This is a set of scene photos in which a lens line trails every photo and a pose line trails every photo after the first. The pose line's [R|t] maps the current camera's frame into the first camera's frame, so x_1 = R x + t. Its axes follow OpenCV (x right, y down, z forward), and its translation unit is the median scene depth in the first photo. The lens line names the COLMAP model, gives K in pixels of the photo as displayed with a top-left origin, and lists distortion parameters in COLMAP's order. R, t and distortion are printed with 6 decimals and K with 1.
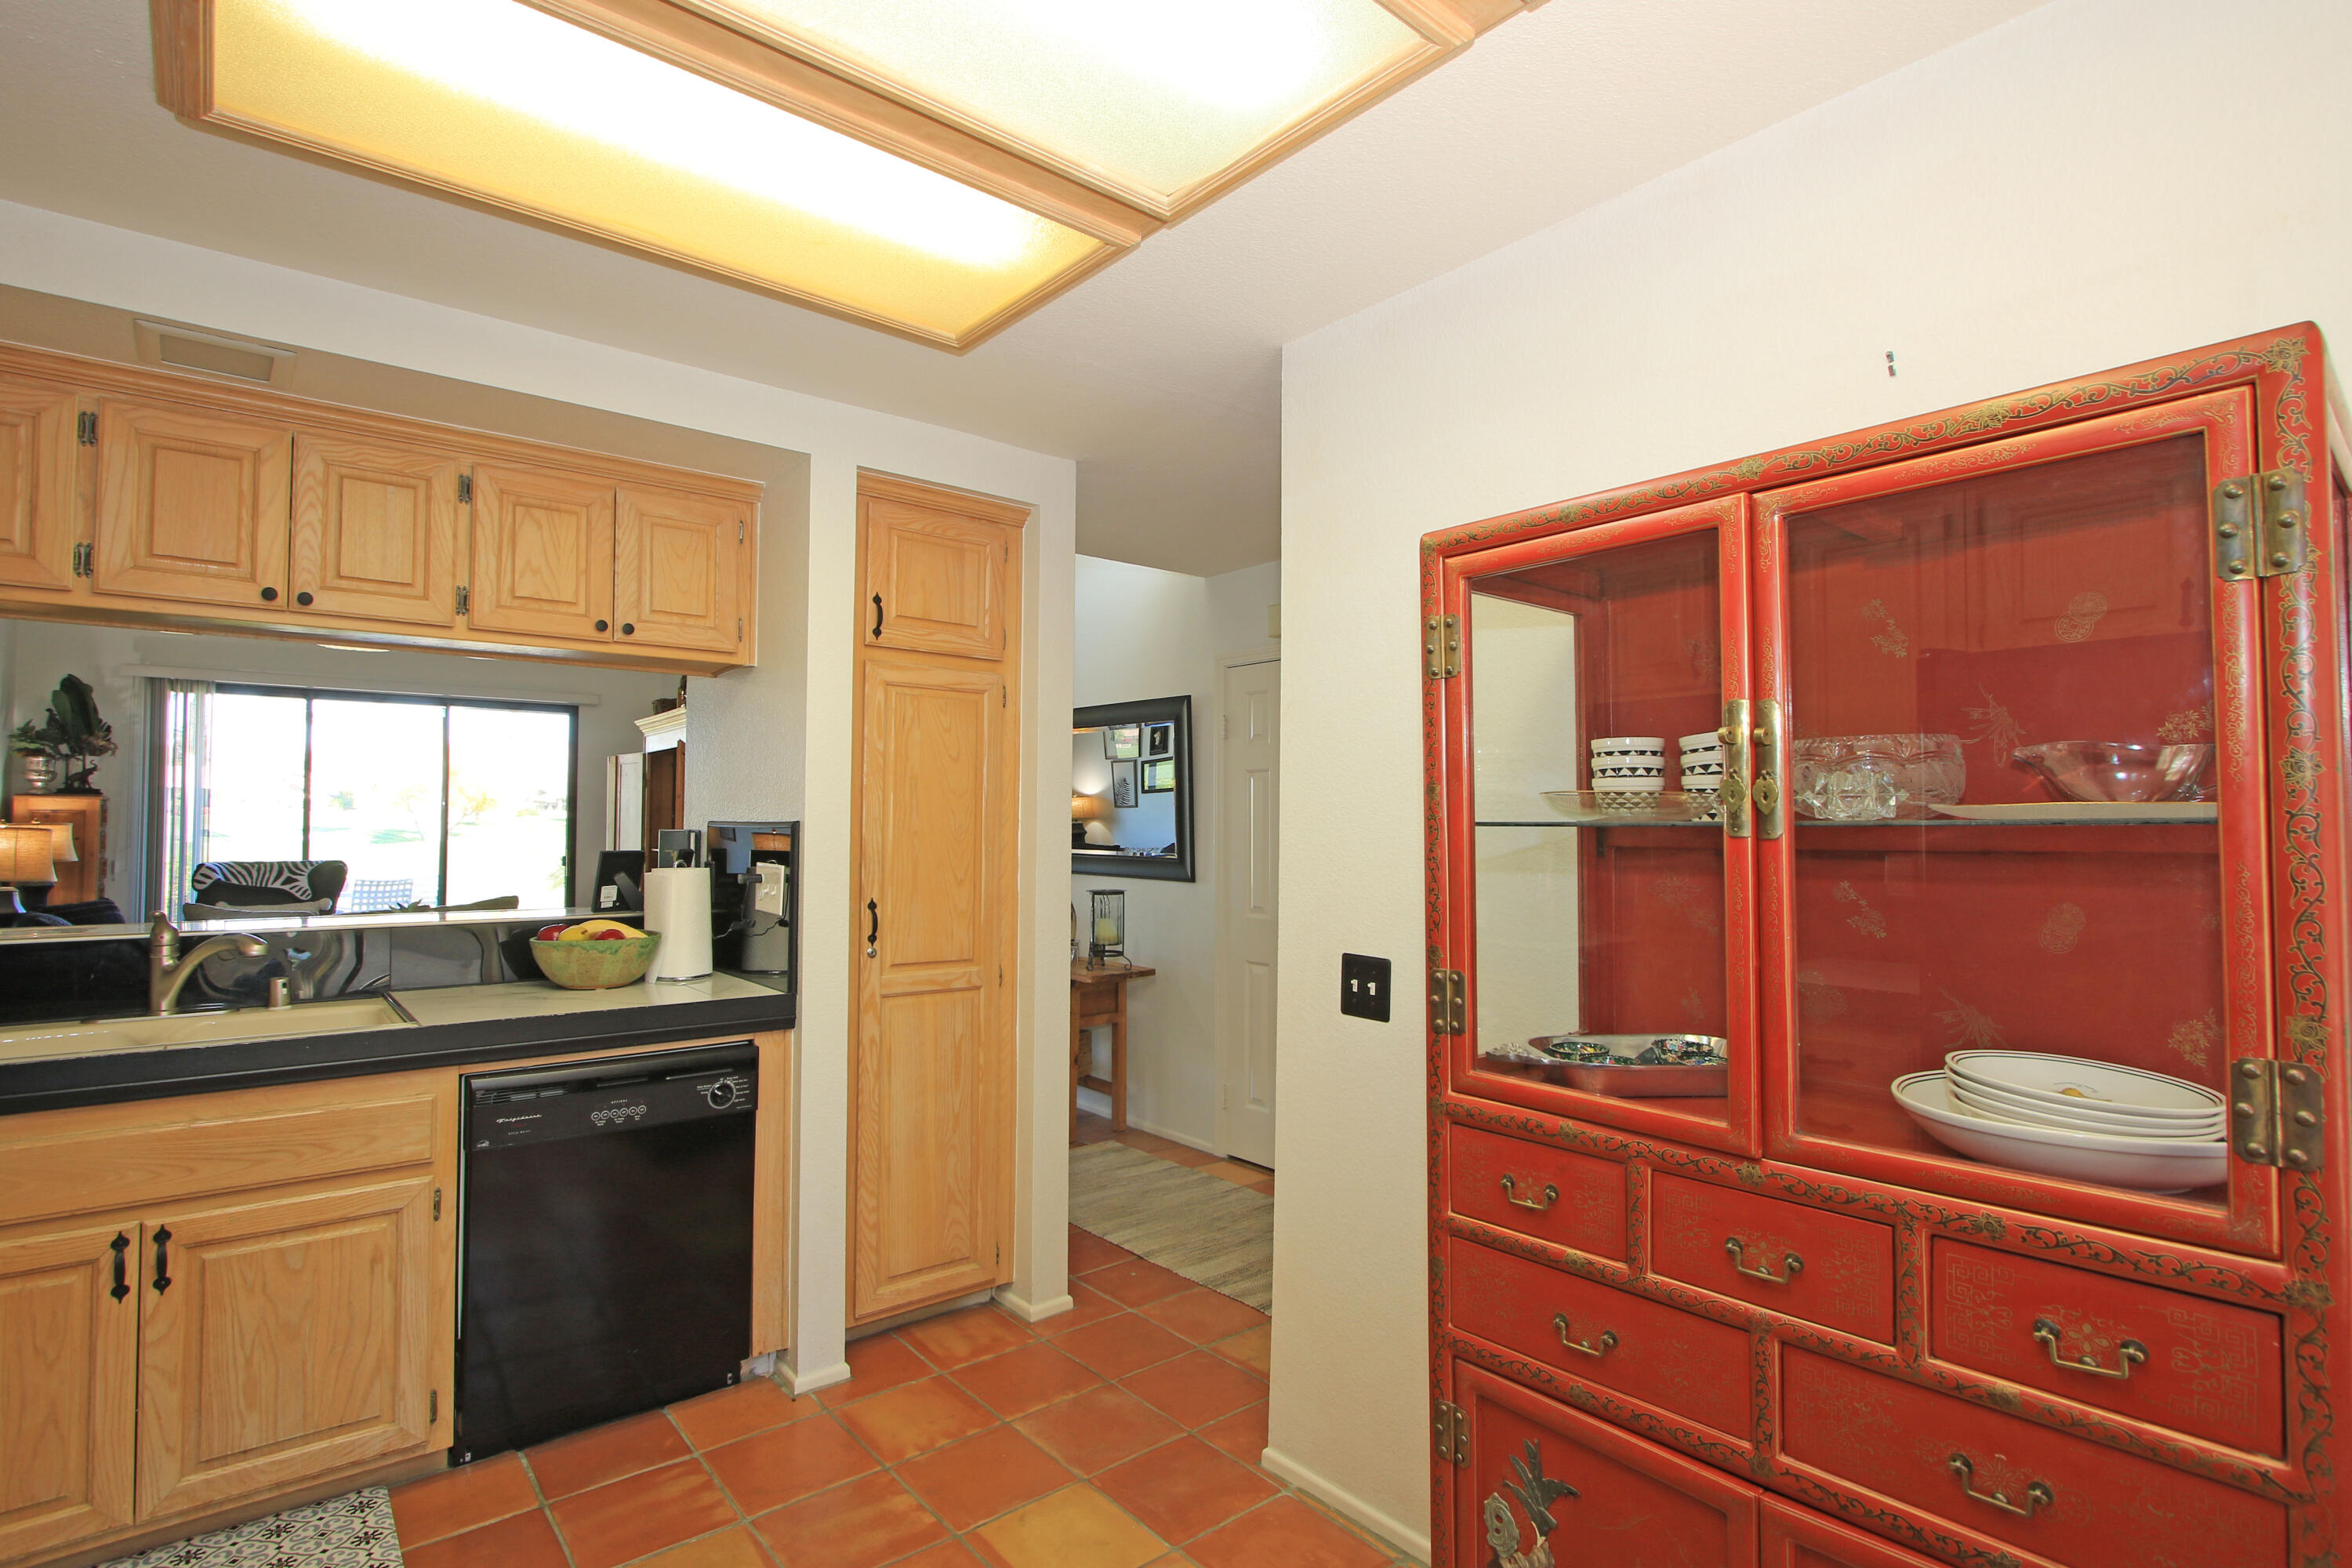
lens RADIAL K [[1134.9, 0, 1162.4], [0, 1134.9, 801.1], [0, 0, 1]] dist [-0.011015, 0.000601]
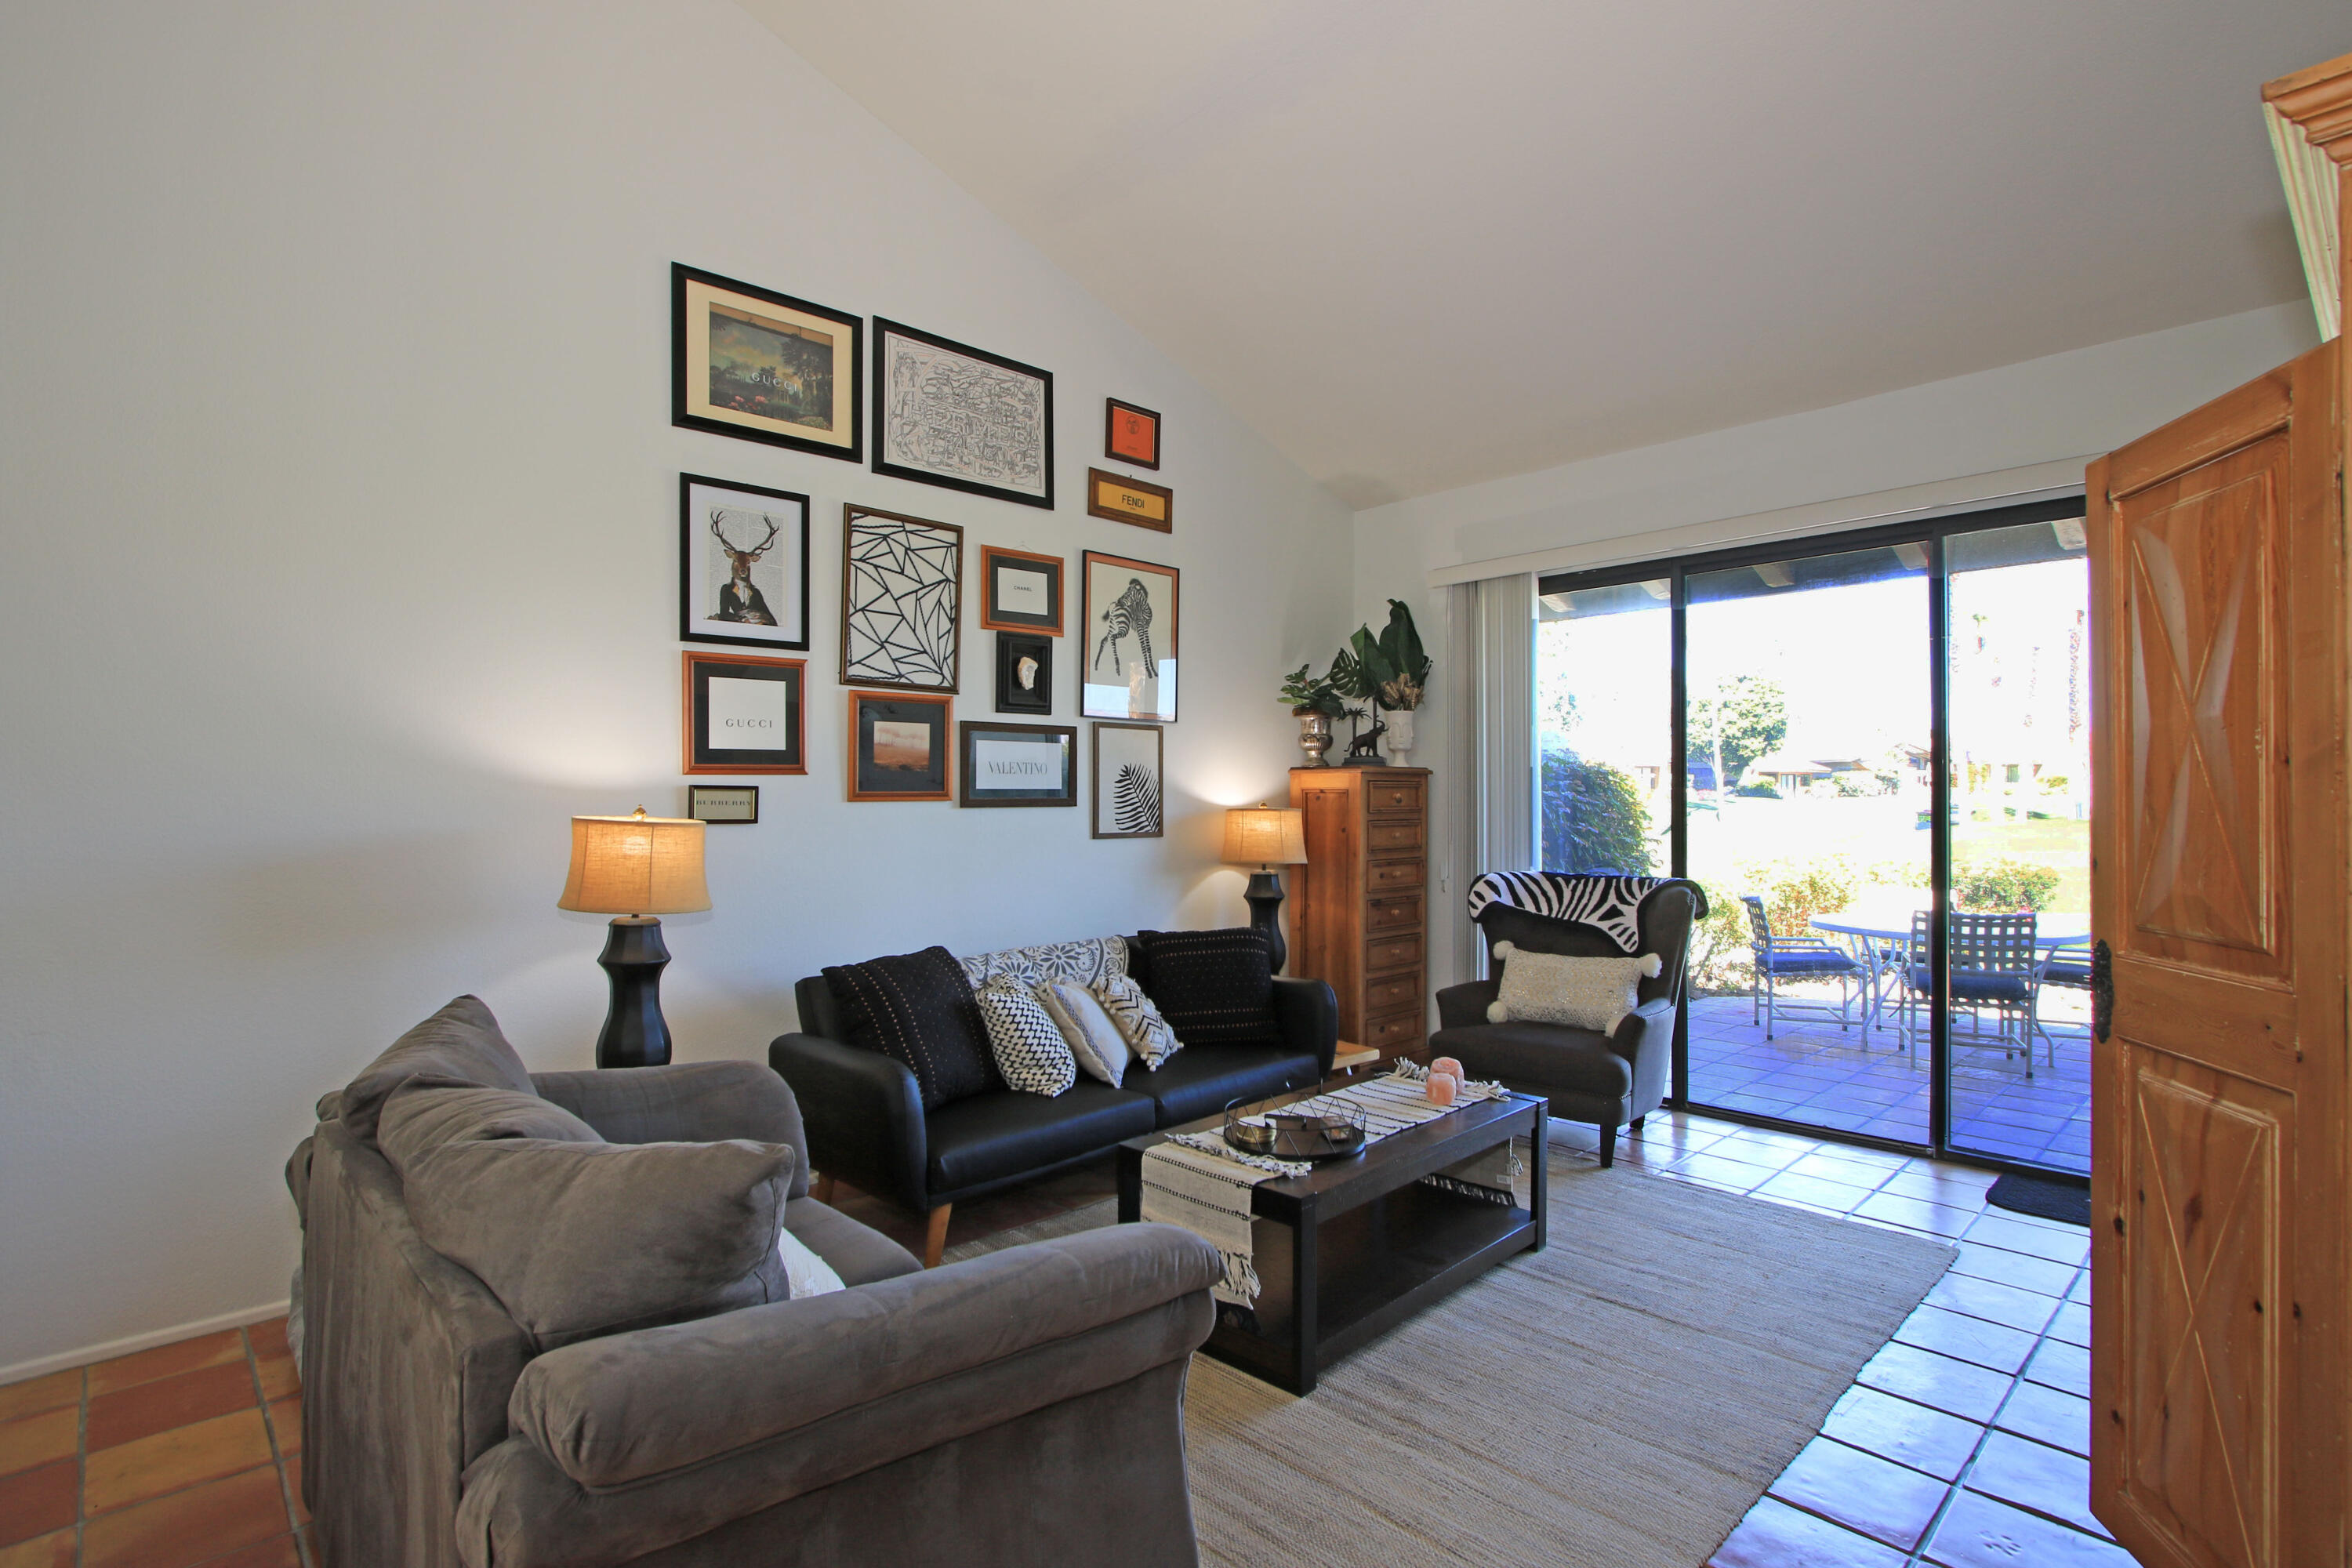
lens RADIAL K [[1135.1, 0, 1169.4], [0, 1135.1, 798.6], [0, 0, 1]] dist [-0.011133, -0.000292]
pose [[0.068216, -0.006799, -0.997647, -0.877217], [0.021676, 0.999751, -0.005331, 0.049442], [0.997435, -0.021262, 0.068347, 2.698360]]
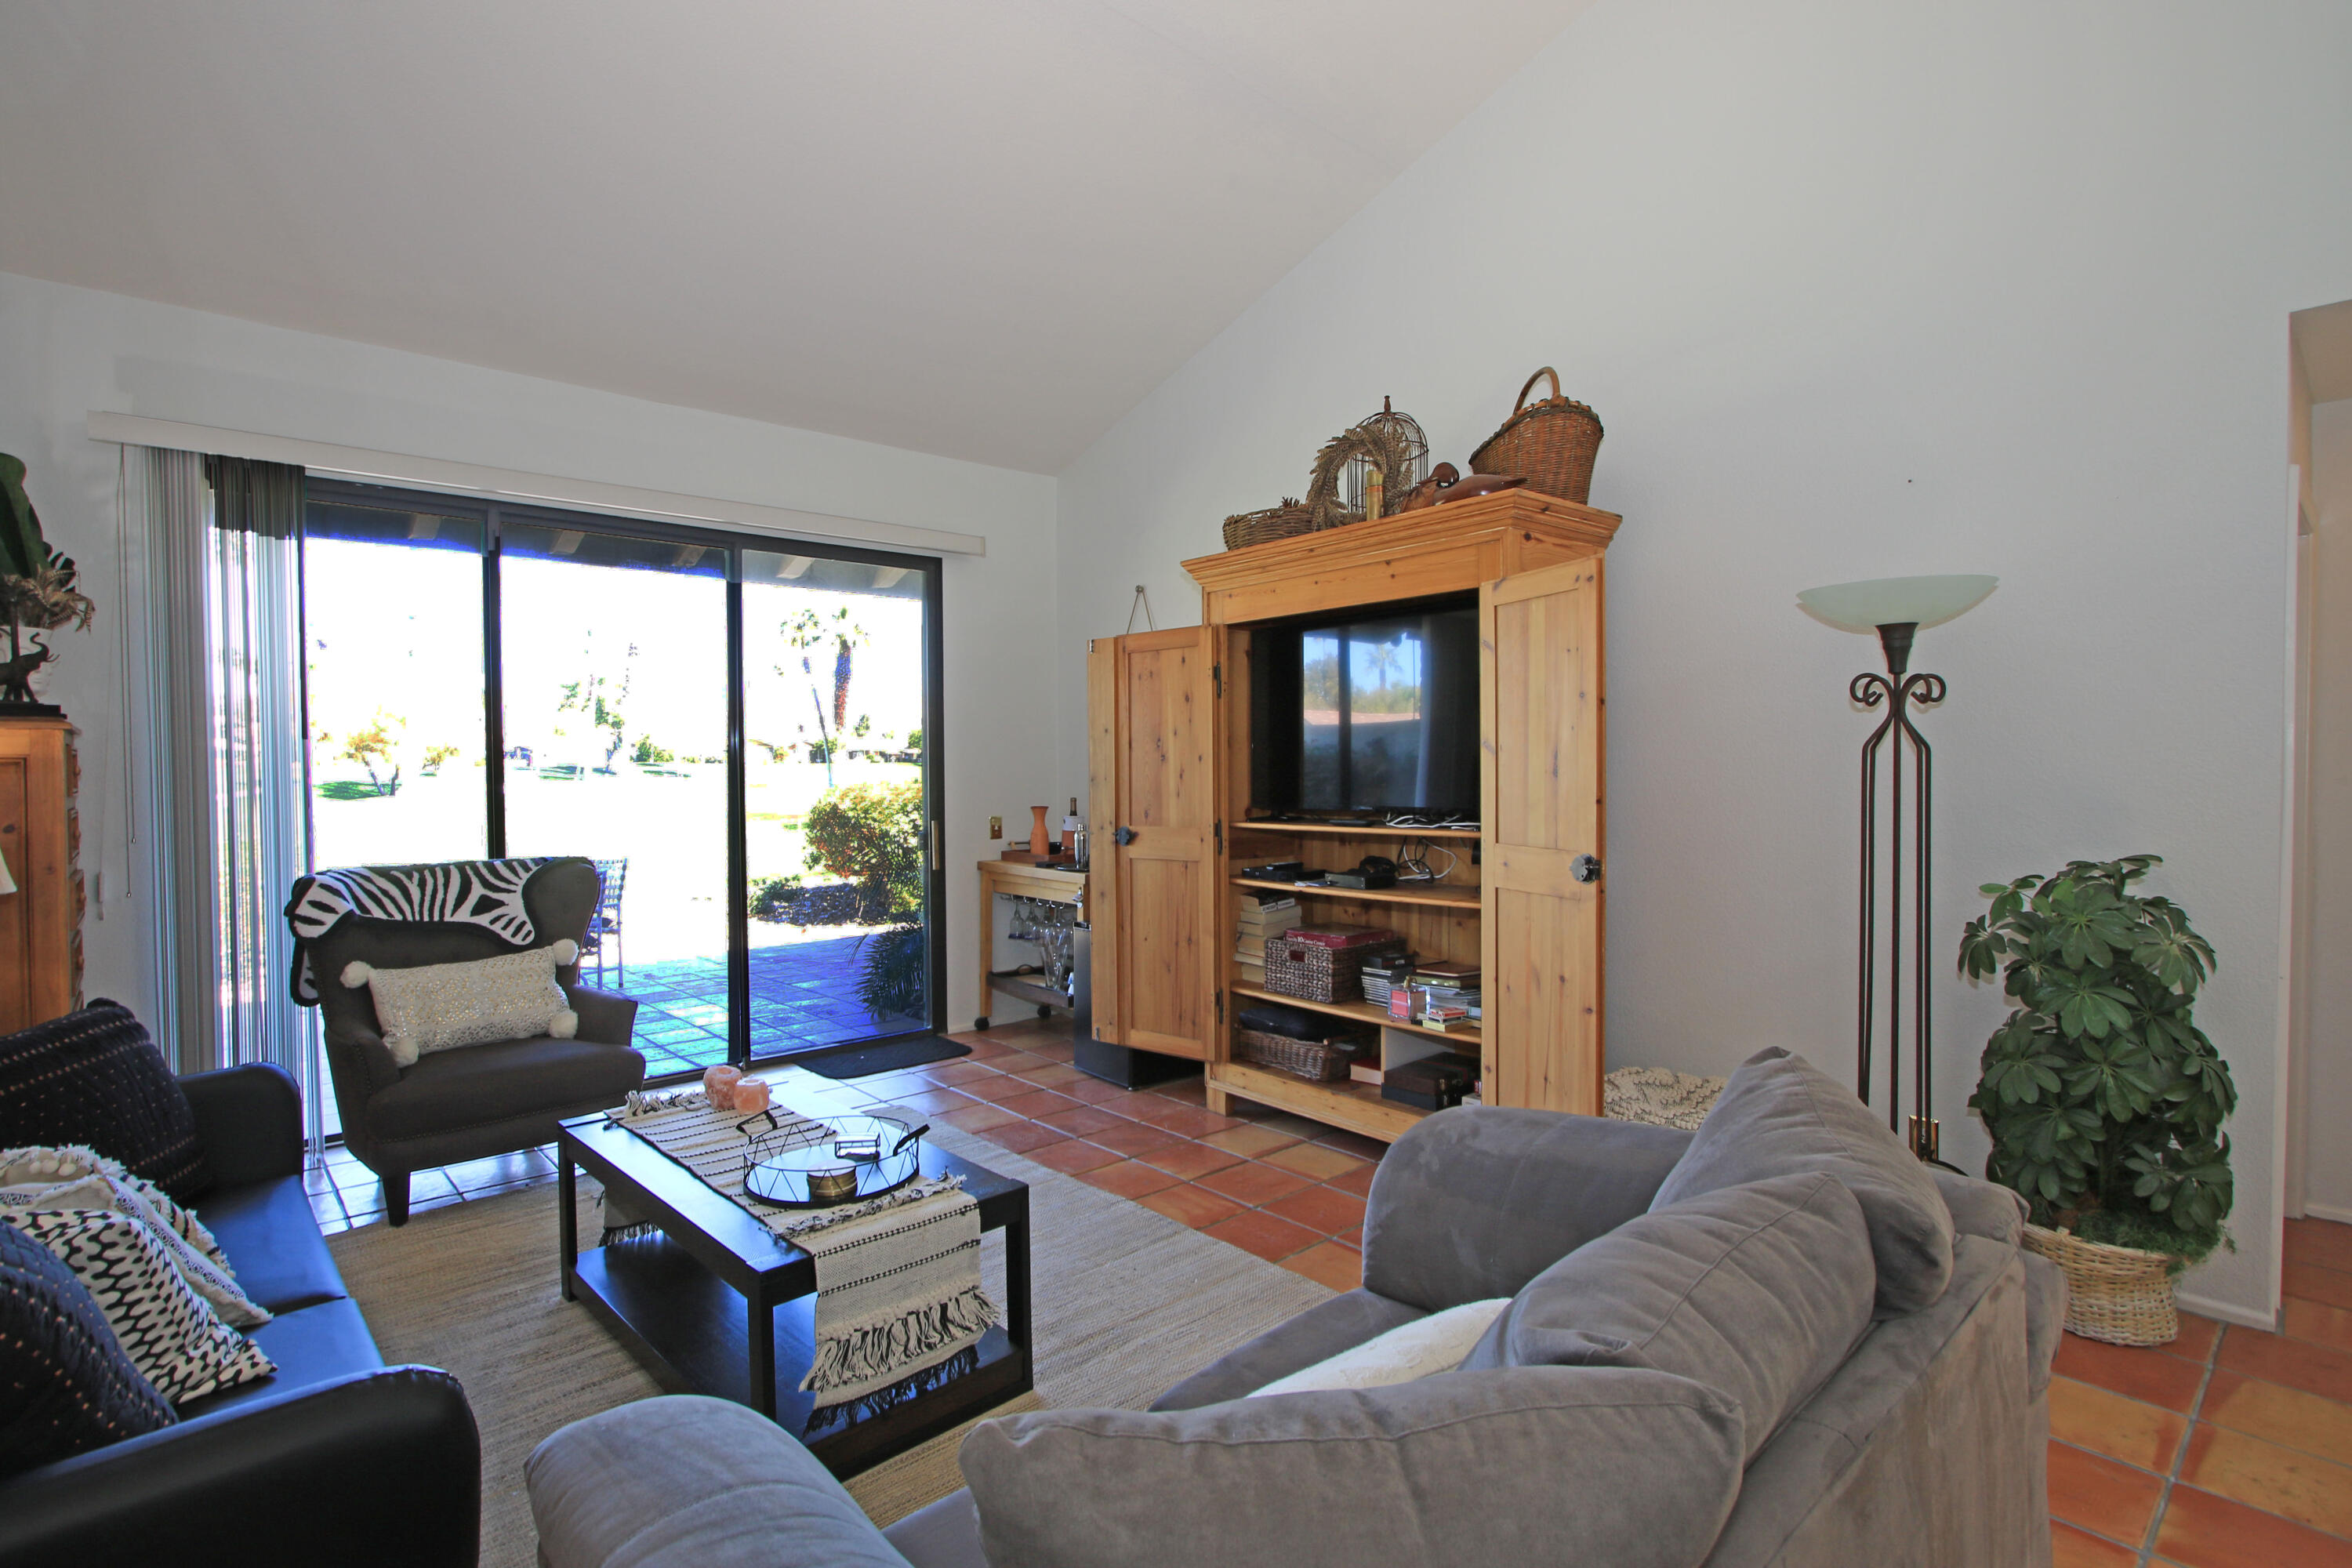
lens RADIAL K [[1135.1, 0, 1169.4], [0, 1135.1, 798.6], [0, 0, 1]] dist [-0.011133, -0.000292]
pose [[0.999016, -0.014892, 0.041770, -1.837025], [0.012780, 0.998648, 0.050390, 0.025244], [-0.042464, -0.049807, 0.997856, 1.885481]]
